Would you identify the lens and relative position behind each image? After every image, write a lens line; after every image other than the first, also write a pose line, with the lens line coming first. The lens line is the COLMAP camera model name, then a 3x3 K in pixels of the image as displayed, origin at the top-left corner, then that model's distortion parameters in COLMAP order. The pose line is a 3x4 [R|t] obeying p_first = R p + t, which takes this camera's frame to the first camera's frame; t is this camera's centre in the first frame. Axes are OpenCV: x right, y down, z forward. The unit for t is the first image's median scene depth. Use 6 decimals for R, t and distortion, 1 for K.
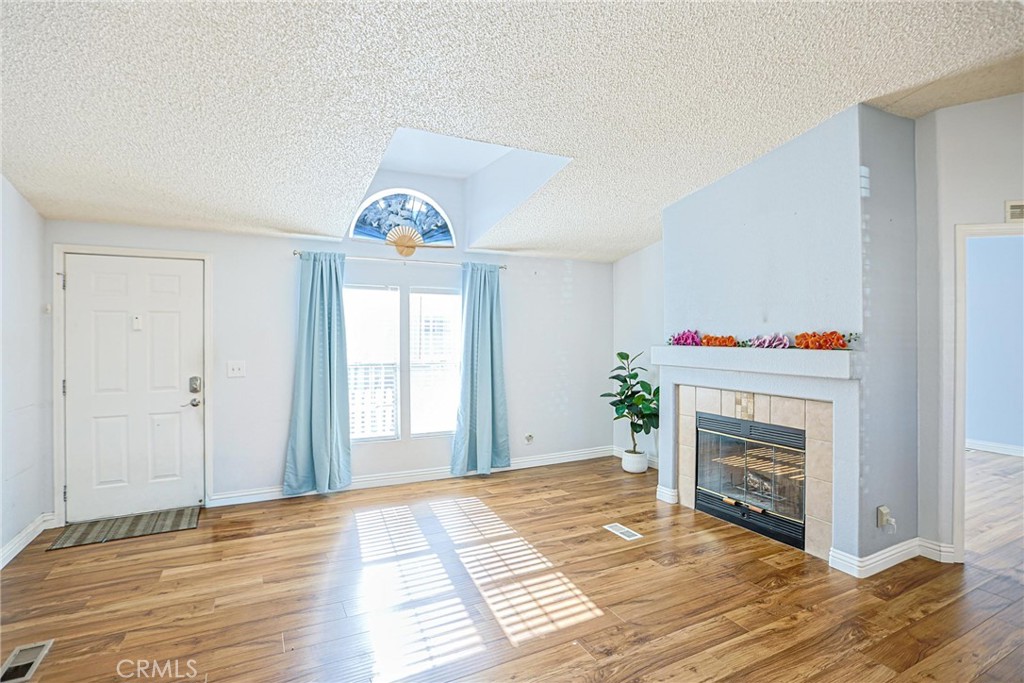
lens RADIAL K [[513.4, 0, 523.9], [0, 513.4, 327.6], [0, 0, 1]] dist [-0.055800, 0.024843]
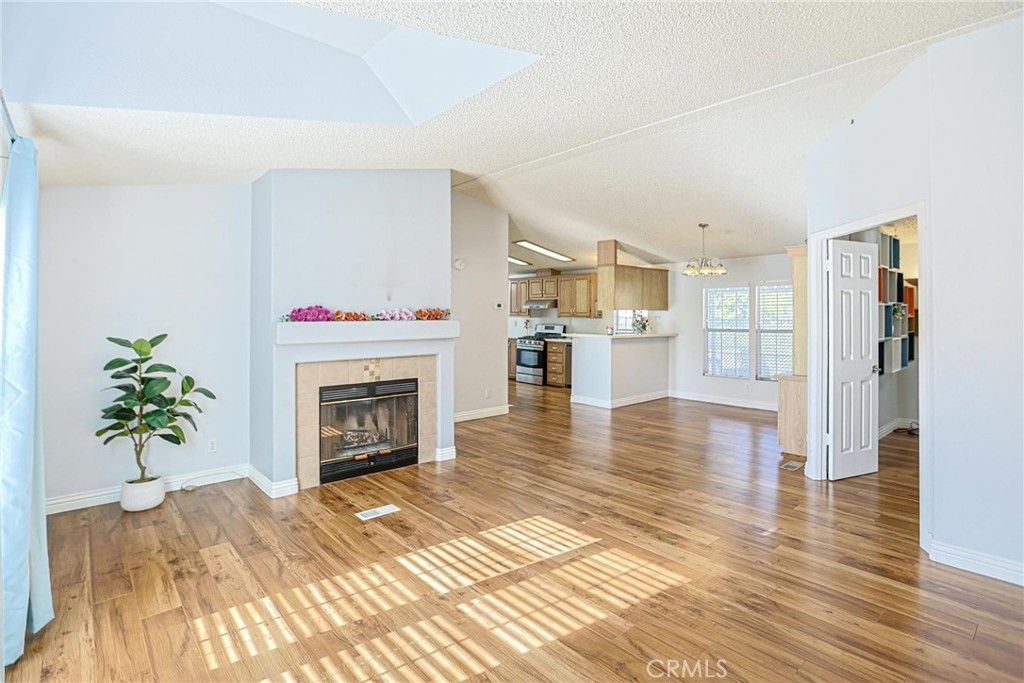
lens RADIAL K [[513.4, 0, 523.9], [0, 513.4, 327.6], [0, 0, 1]] dist [-0.055800, 0.024843]
pose [[-0.249035, -0.034077, 0.967895, -0.875546], [-0.018029, 0.999371, 0.030546, 0.014199], [-0.968327, -0.009843, -0.249493, 1.060002]]
